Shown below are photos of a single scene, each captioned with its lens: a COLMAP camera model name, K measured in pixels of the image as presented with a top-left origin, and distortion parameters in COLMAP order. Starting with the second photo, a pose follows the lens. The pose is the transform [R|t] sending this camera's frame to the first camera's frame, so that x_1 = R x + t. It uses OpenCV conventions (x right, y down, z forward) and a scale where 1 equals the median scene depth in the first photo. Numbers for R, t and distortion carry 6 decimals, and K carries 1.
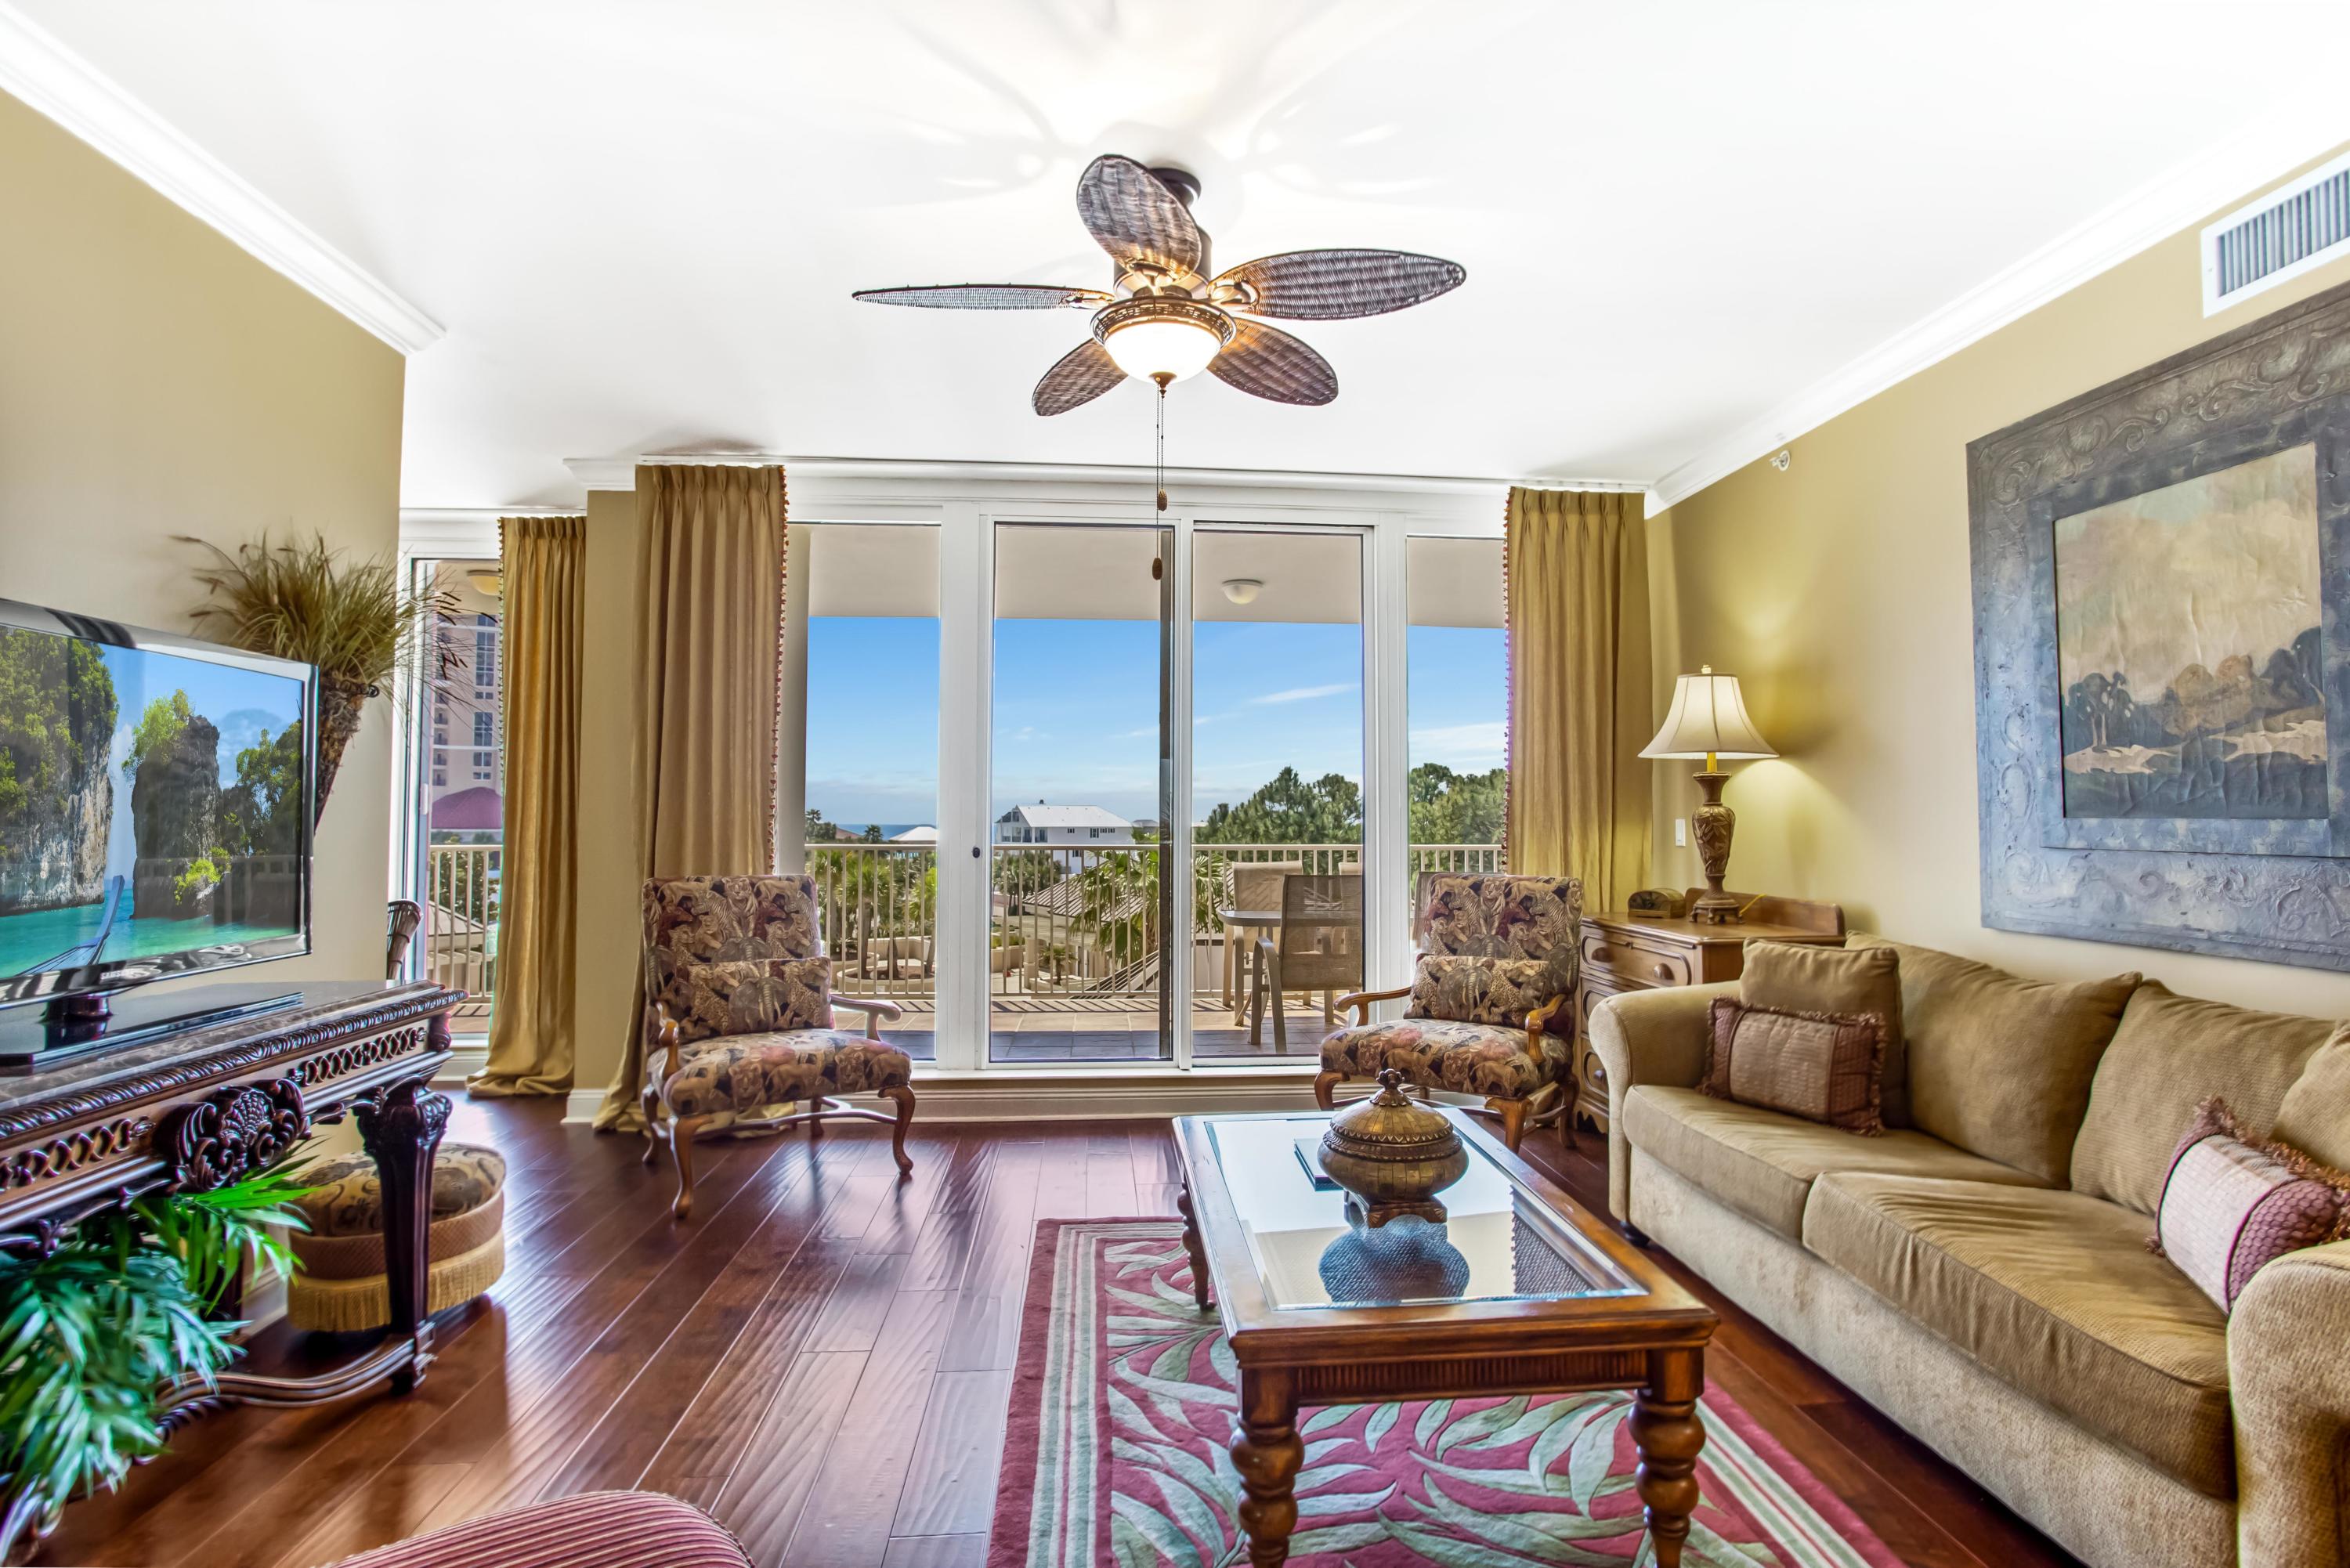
lens RADIAL K [[1153.1, 0, 1184.8], [0, 1153.1, 778.9], [0, 0, 1]] dist [-0.034982, 0.004917]
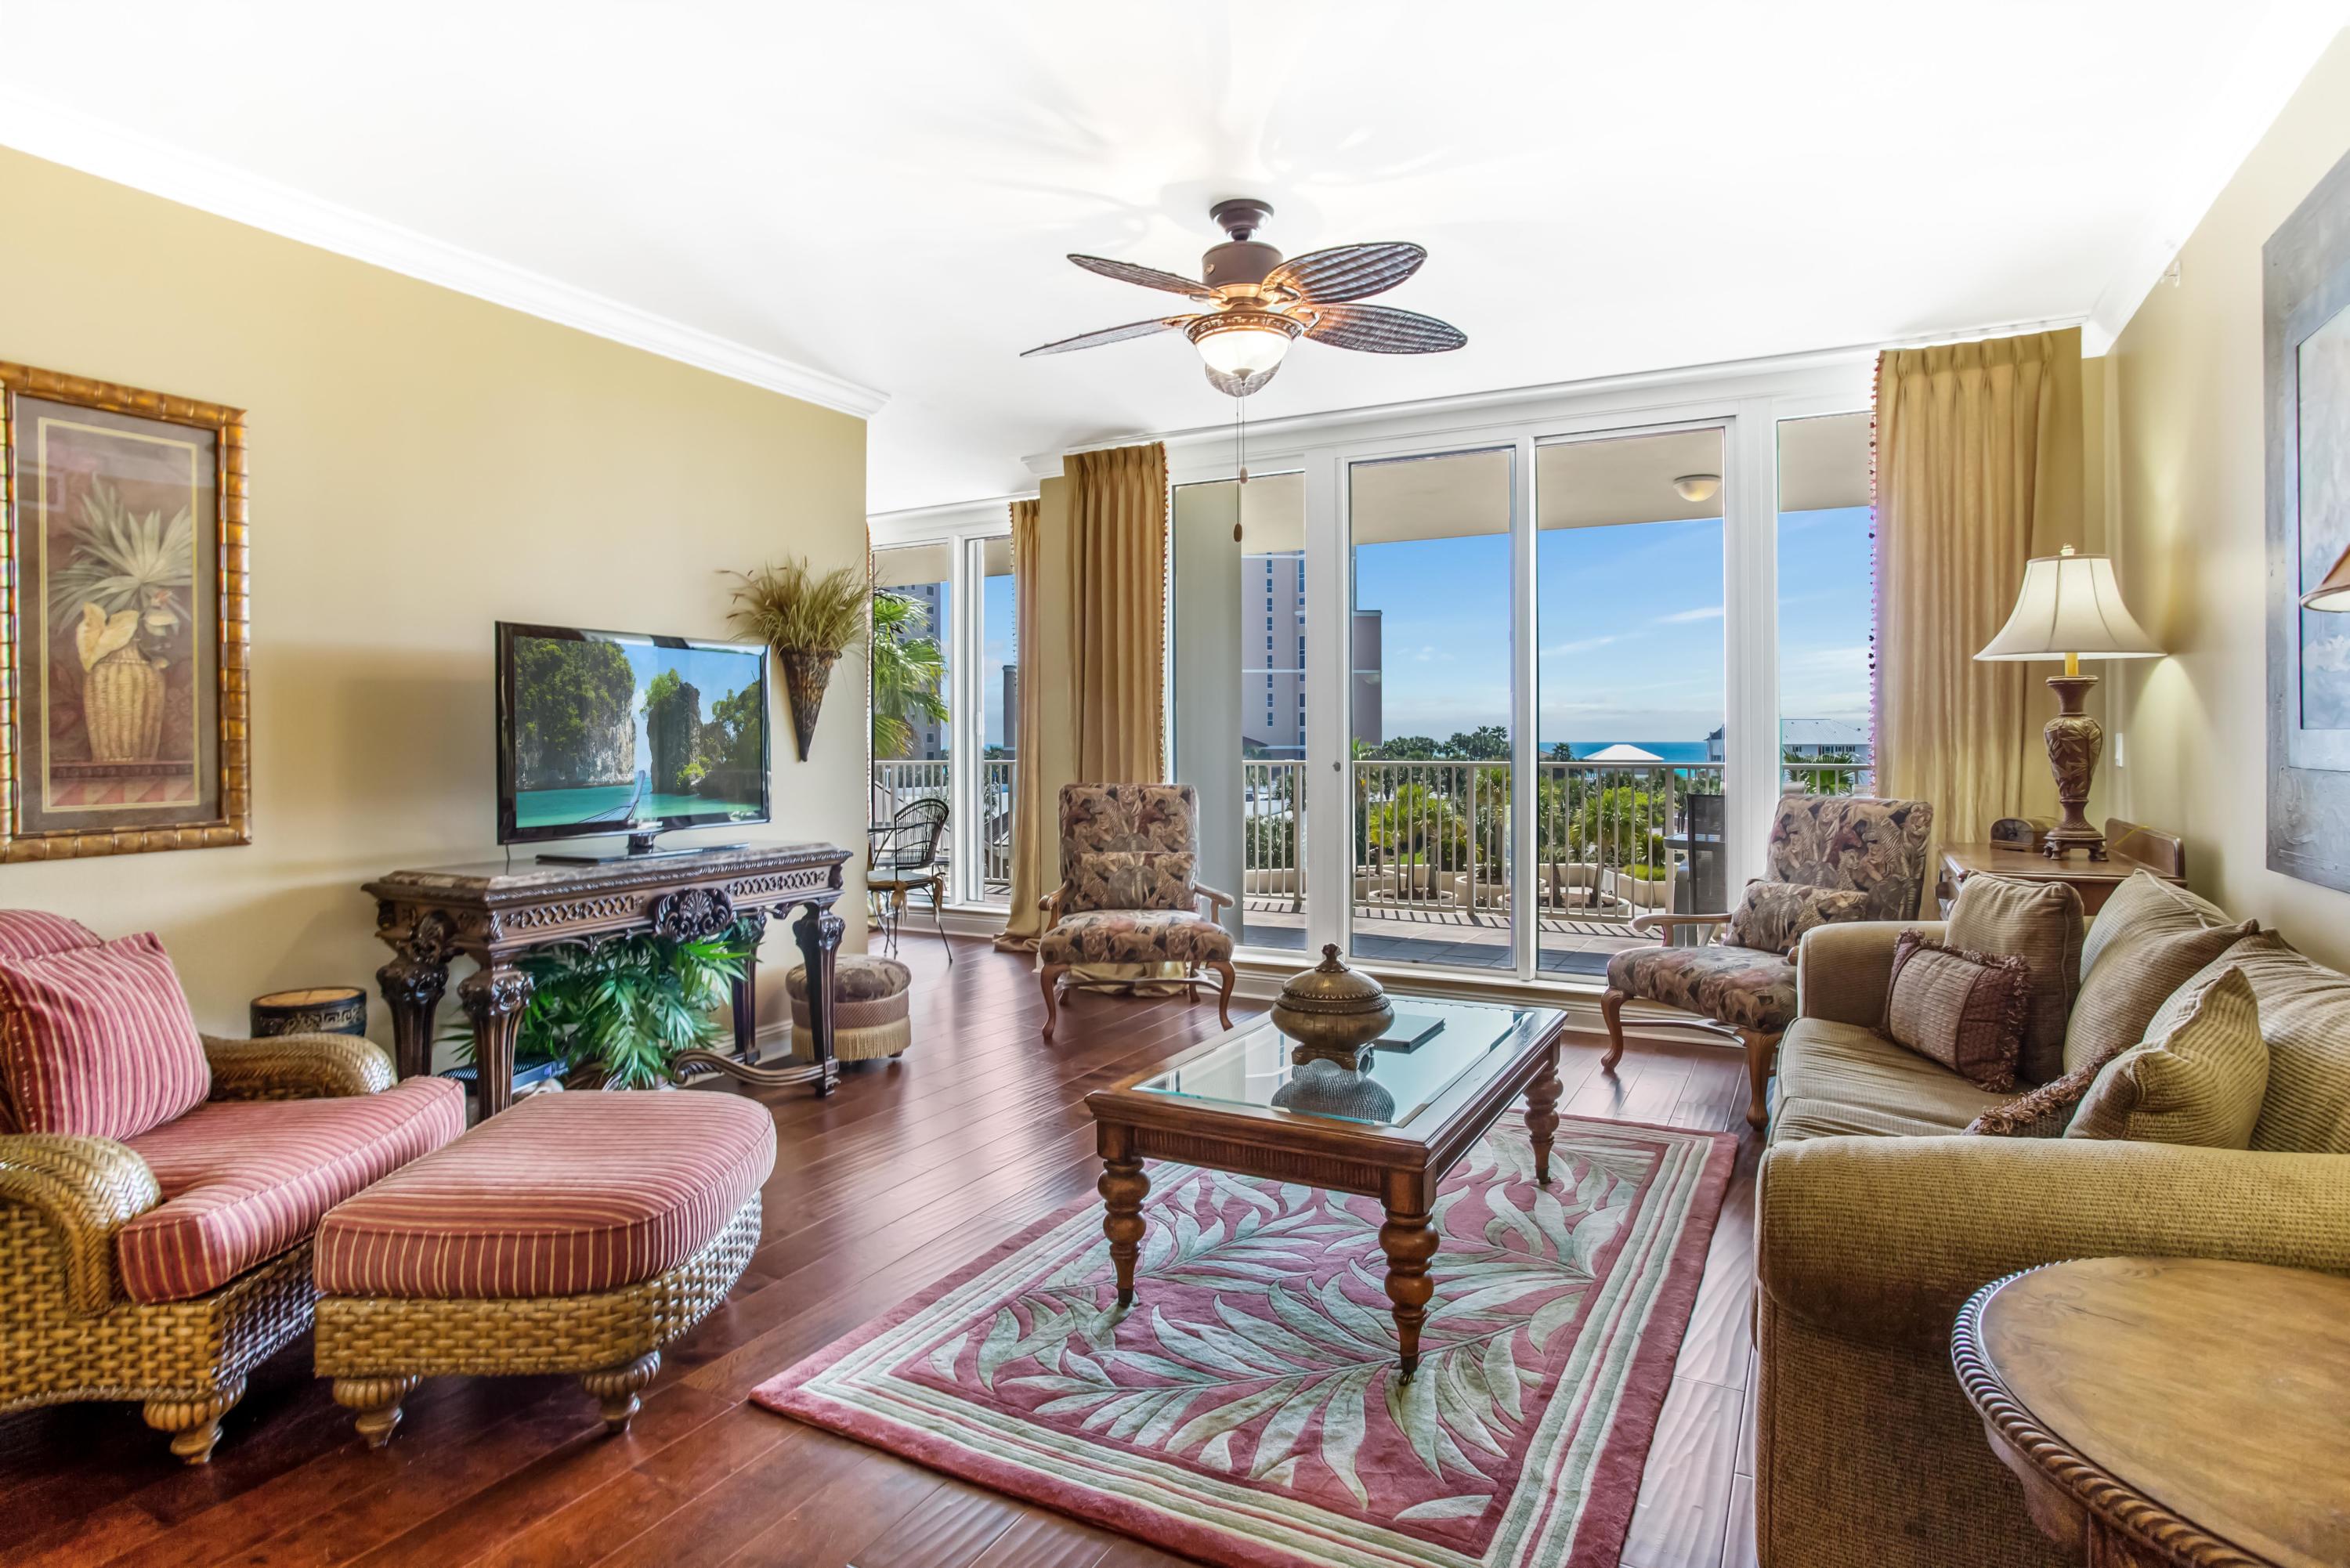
lens RADIAL K [[1319.3, 0, 1229.0], [0, 1319.3, 743.1], [0, 0, 1]] dist [-0.052518, 0.002857]
pose [[0.830250, -0.002140, -0.557387, 0.502497], [0.024408, 0.999173, 0.032520, -0.002804], [0.556857, -0.040605, 0.829616, -0.117812]]
